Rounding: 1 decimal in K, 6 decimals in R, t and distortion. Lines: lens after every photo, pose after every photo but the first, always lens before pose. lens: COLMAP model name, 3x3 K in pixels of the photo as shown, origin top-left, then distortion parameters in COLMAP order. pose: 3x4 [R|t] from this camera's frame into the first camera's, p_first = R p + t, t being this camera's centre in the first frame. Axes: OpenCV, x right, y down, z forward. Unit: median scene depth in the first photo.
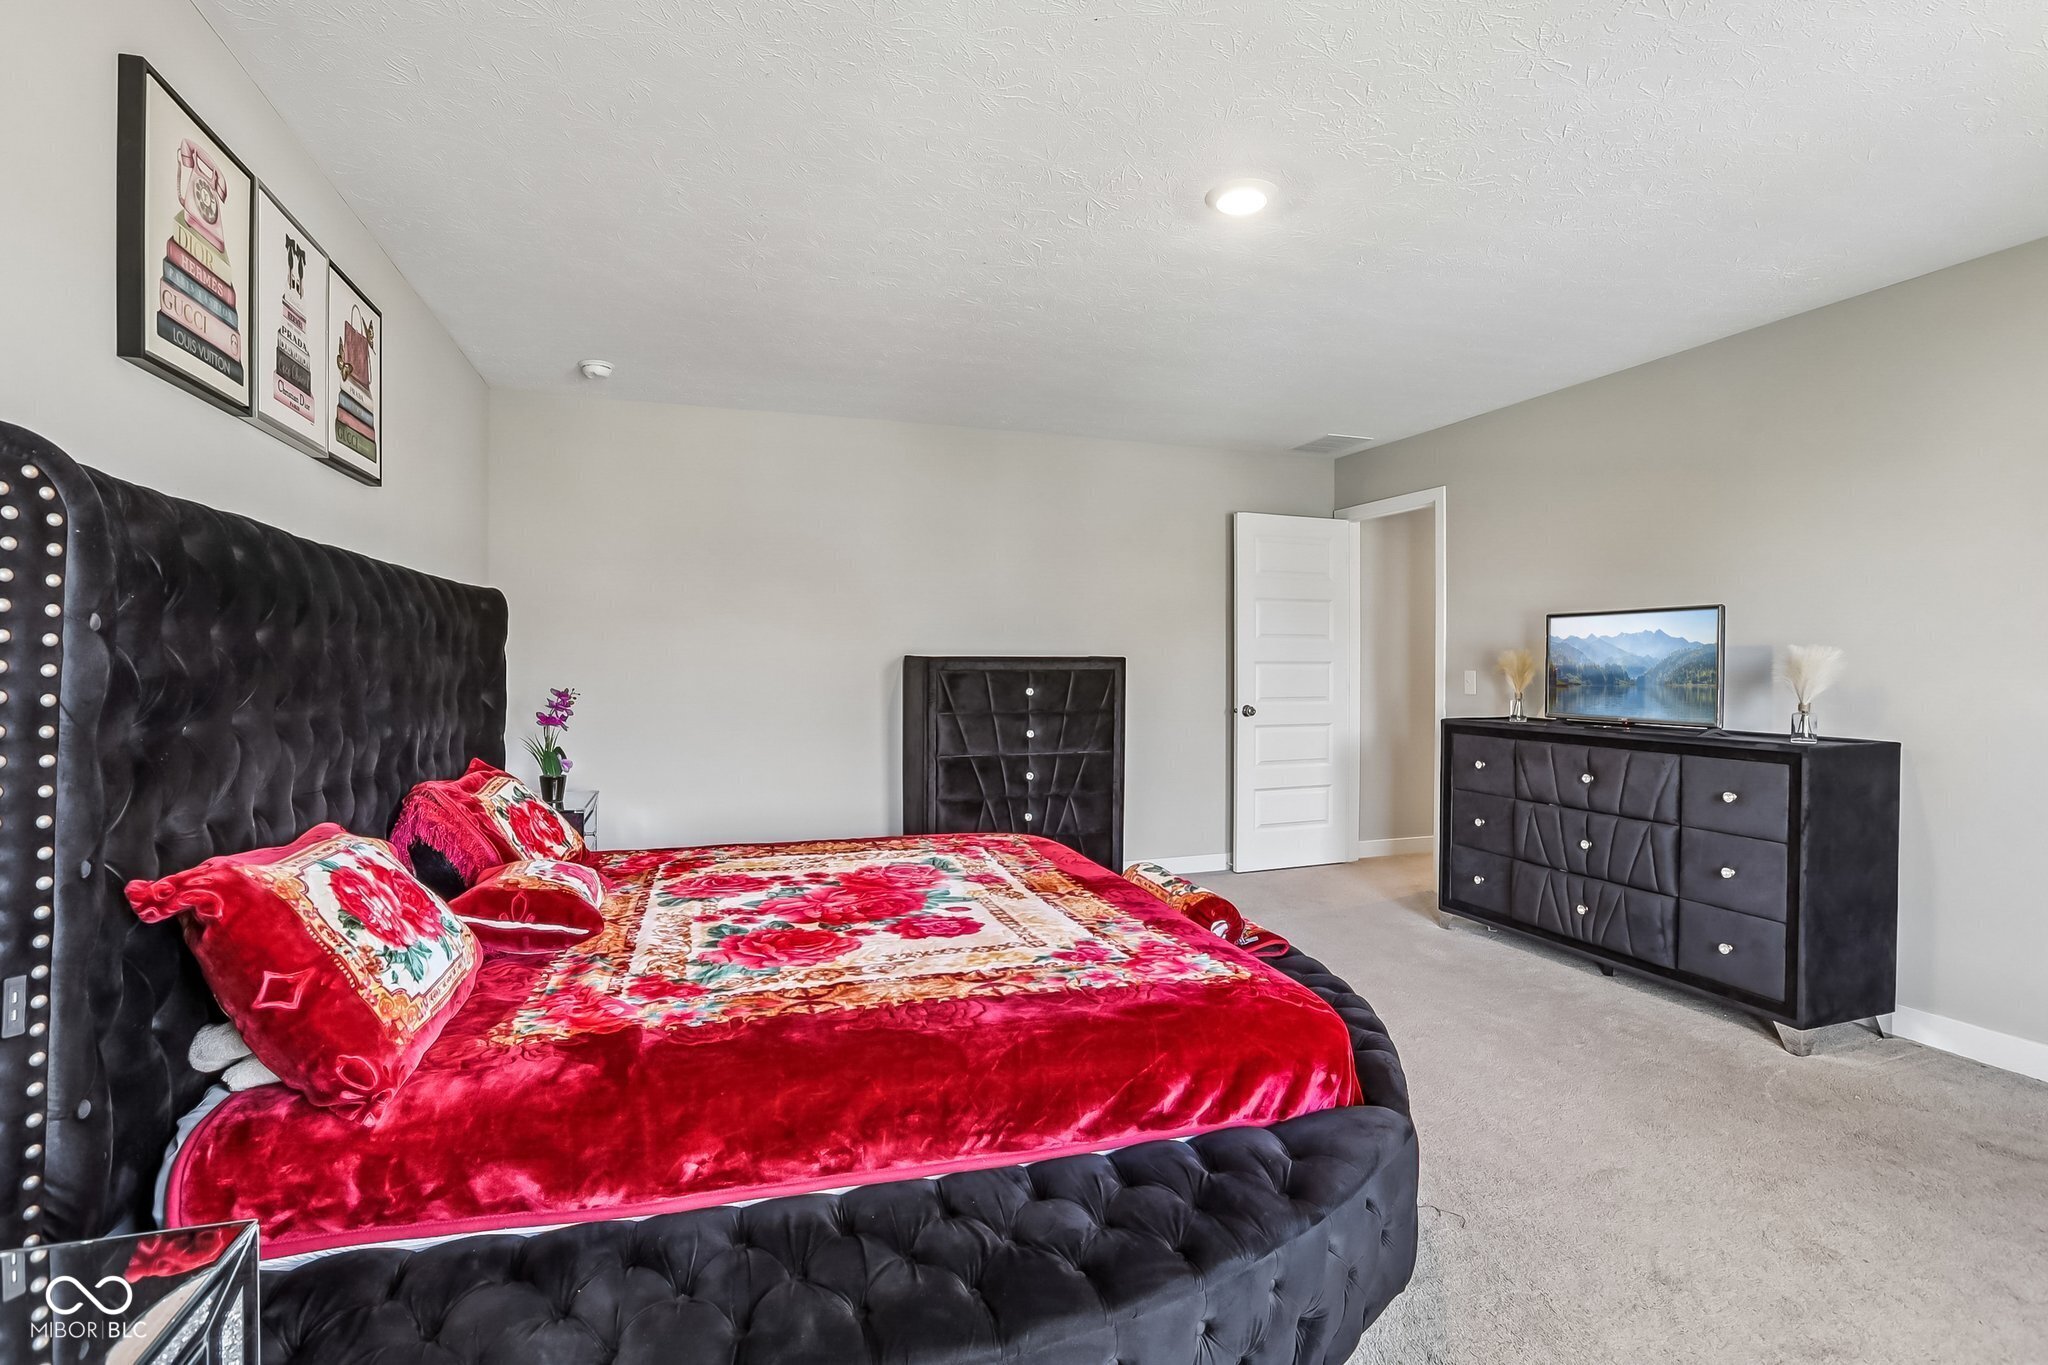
lens RADIAL K [[936.8, 0, 1004.7], [0, 936.8, 673.5], [0, 0, 1]] dist [-0.054237, 0.017070]
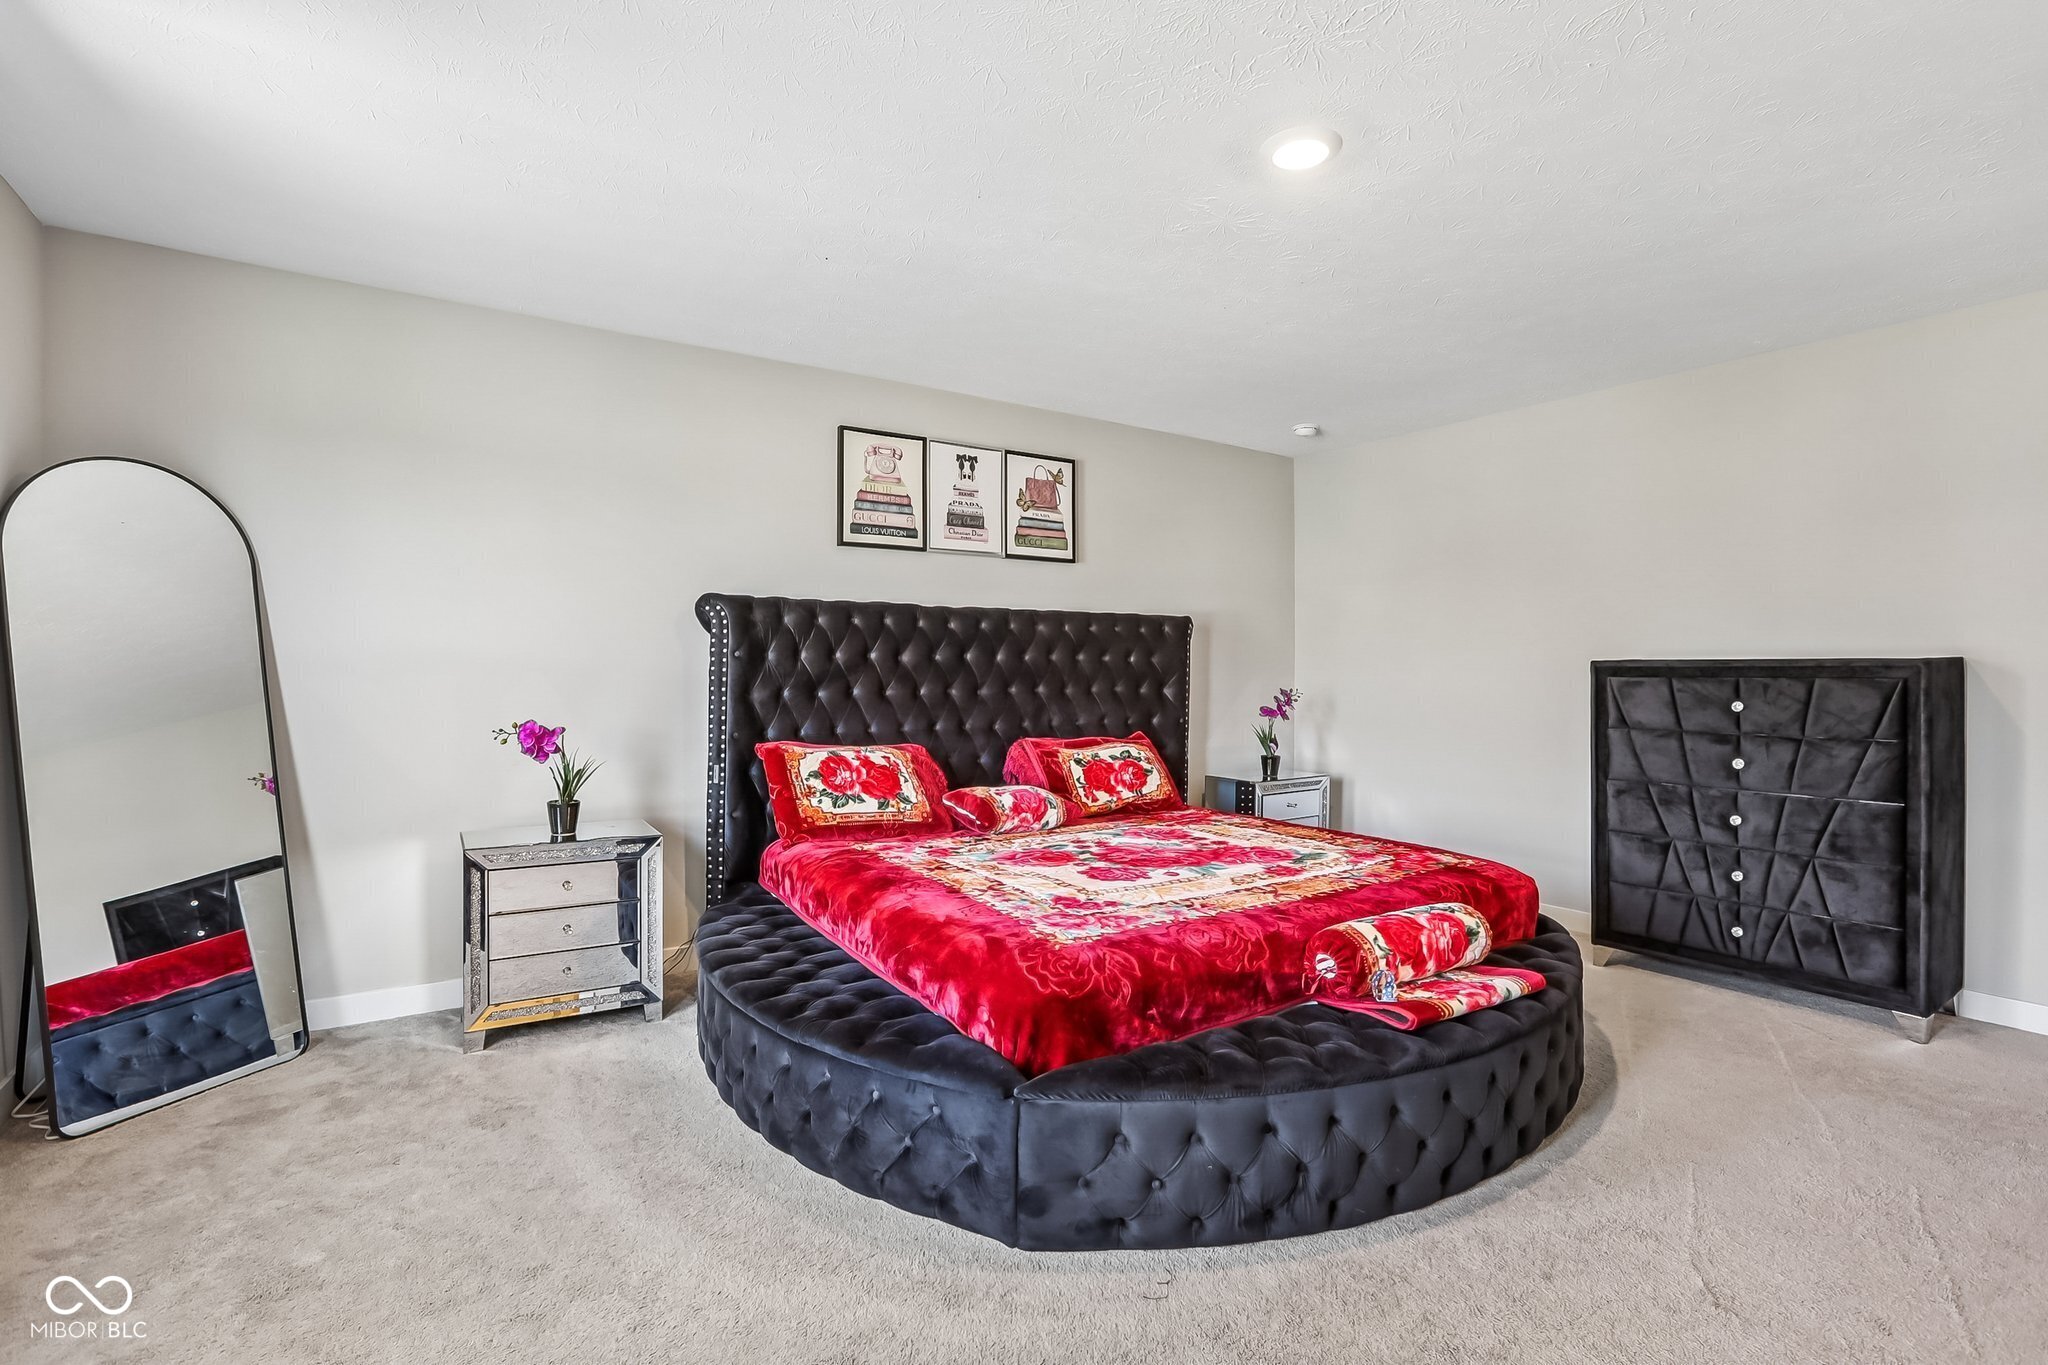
lens RADIAL K [[936.8, 0, 1029.6], [0, 936.8, 675.9], [0, 0, 1]] dist [-0.054237, 0.017070]
pose [[0.263294, 0.002335, -0.964713, 1.238402], [-0.009619, 0.999954, -0.000205, 0.004485], [0.964668, 0.009333, 0.263304, 0.614842]]
